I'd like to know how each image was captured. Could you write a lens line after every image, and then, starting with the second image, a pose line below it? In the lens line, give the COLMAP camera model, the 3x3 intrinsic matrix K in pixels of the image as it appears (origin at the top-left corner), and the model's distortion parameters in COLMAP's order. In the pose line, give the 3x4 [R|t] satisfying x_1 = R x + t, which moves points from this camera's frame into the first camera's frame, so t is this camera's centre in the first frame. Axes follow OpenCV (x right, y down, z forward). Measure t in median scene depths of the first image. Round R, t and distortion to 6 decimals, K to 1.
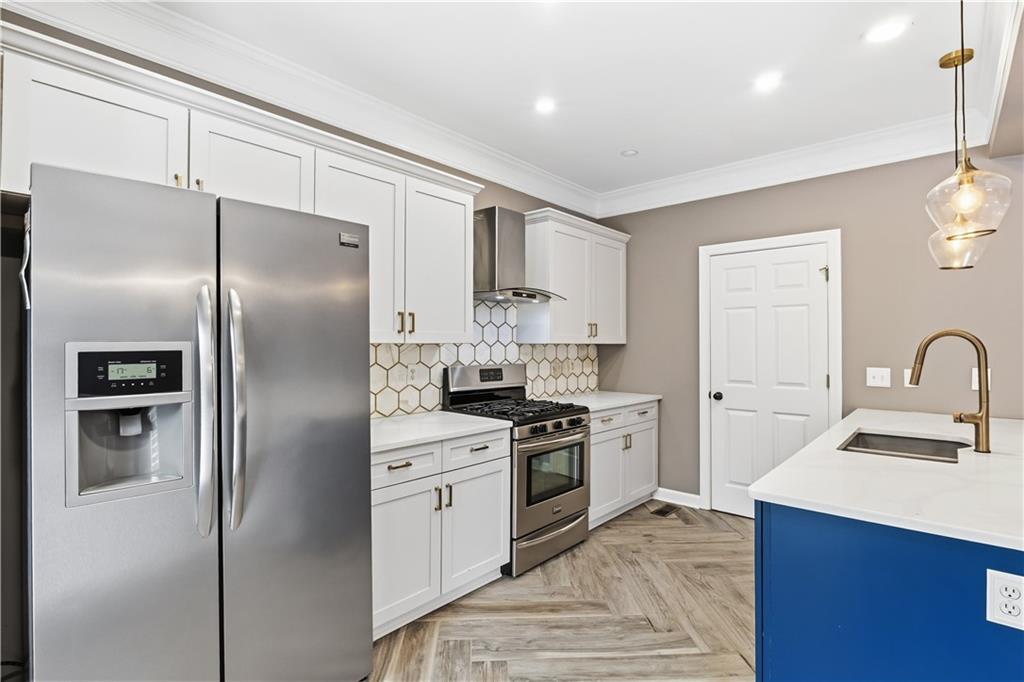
lens RADIAL K [[489.0, 0, 513.9], [0, 489.0, 337.9], [0, 0, 1]] dist [-0.013292, 0.000228]
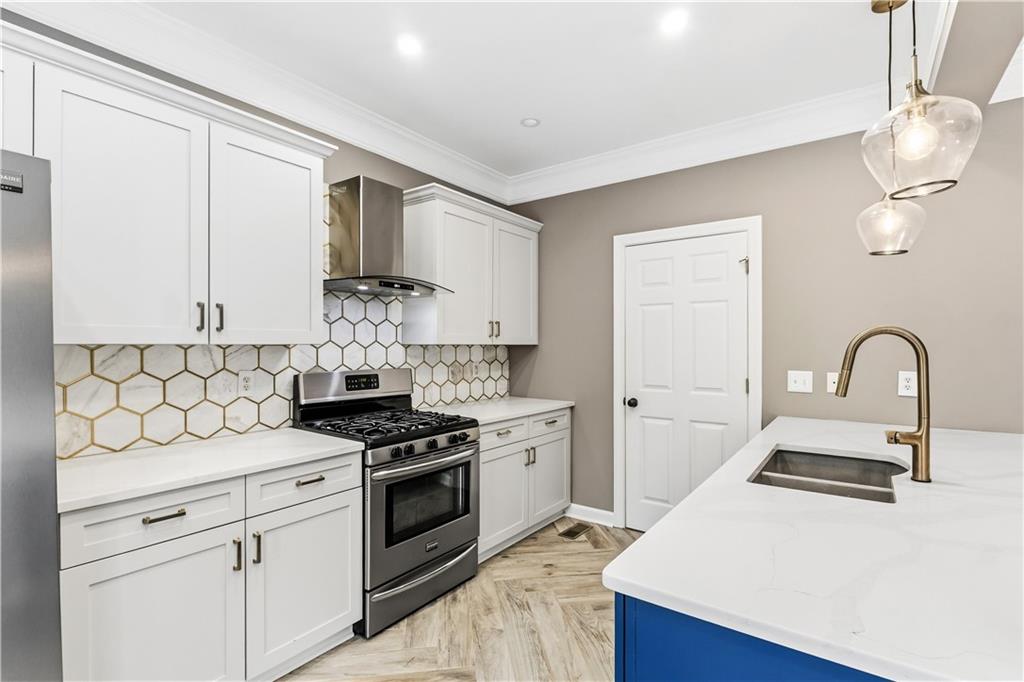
lens RADIAL K [[474.4, 0, 516.8], [0, 474.4, 345.5], [0, 0, 1]] dist [-0.010839, -0.000265]
pose [[0.994983, -0.001661, 0.100028, 0.145640], [0.000243, 0.999899, 0.014193, 0.002197], [-0.100042, -0.014098, 0.994883, 0.188566]]
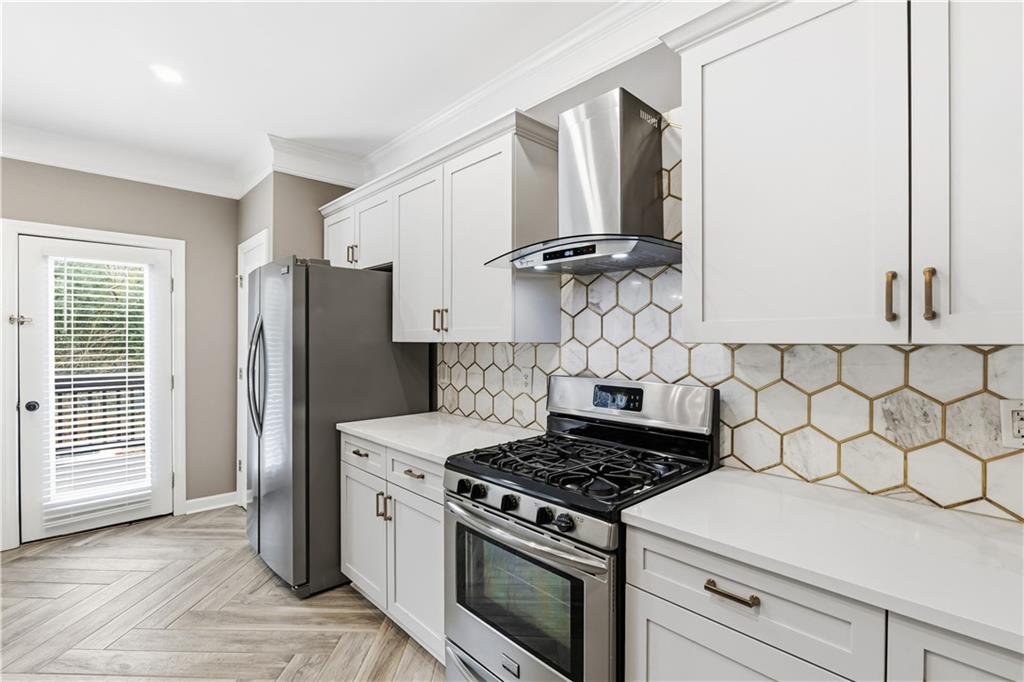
lens RADIAL K [[471.9, 0, 516.2], [0, 471.9, 342.0], [0, 0, 1]] dist [-0.009769, 0.000226]
pose [[-0.078576, -0.001022, -0.996908, 0.557687], [0.009025, 0.999958, -0.001737, 0.011465], [0.996867, -0.009133, -0.078563, 1.004728]]
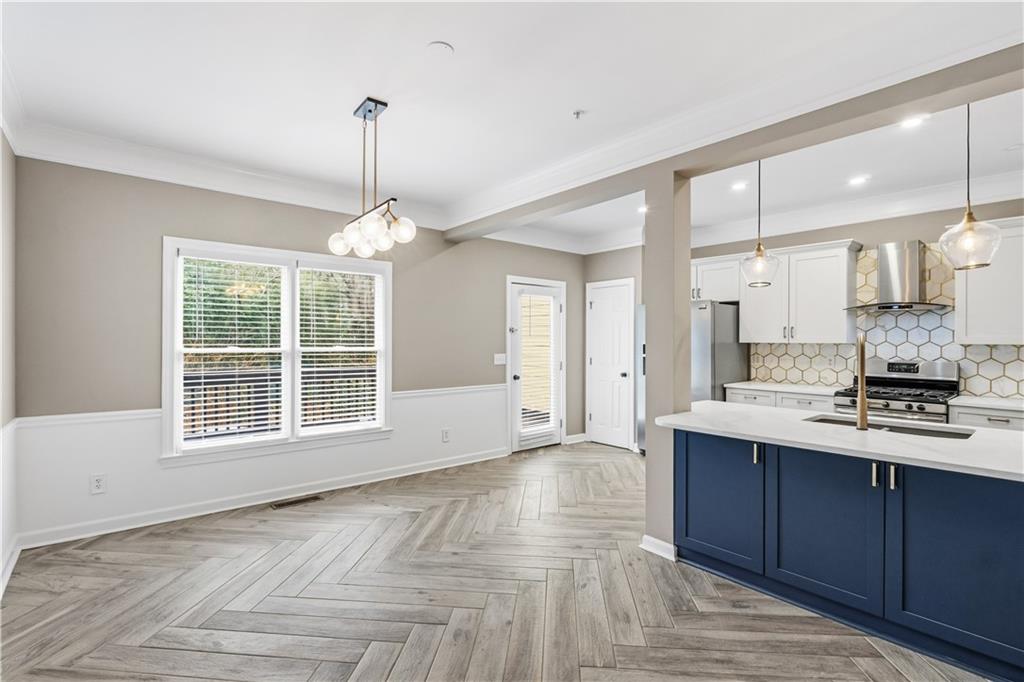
lens RADIAL K [[479.7, 0, 522.3], [0, 479.7, 341.8], [0, 0, 1]] dist [-0.001631, -0.000177]
pose [[-0.126140, 0.002031, -0.992010, 1.463210], [0.006335, 0.999979, 0.001241, -0.001893], [0.991992, -0.006128, -0.126150, 0.169401]]
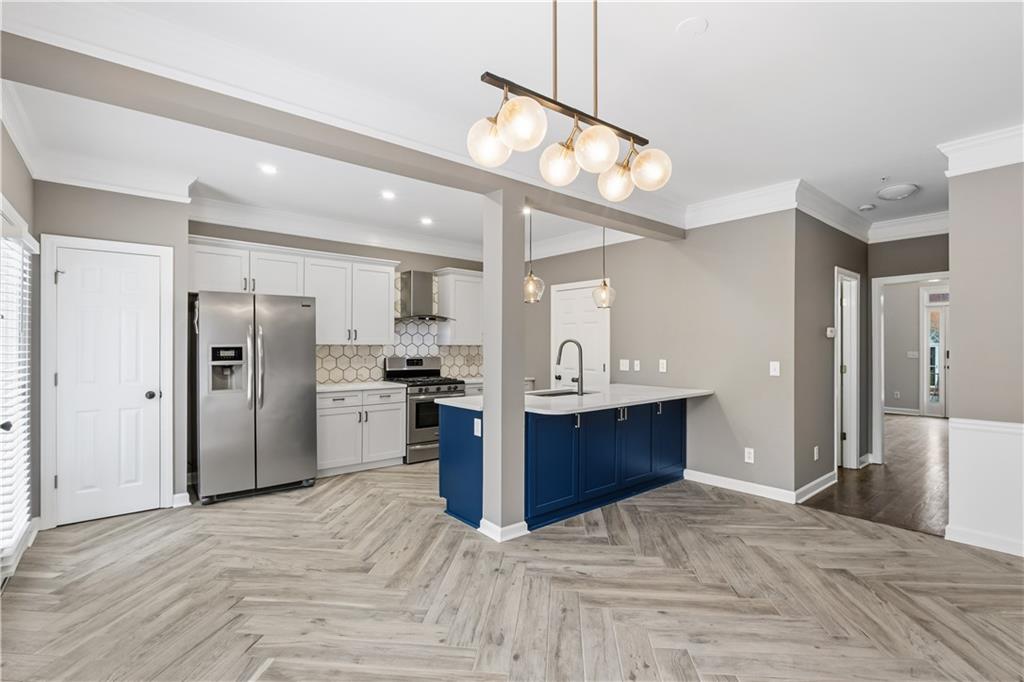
lens RADIAL K [[471.9, 0, 516.2], [0, 471.9, 342.0], [0, 0, 1]] dist [-0.009769, 0.000226]
pose [[0.990129, 0.001794, -0.140149, 0.614060], [-0.001151, 0.999988, 0.004665, -0.009040], [0.140156, -0.004458, 0.990119, -0.720828]]
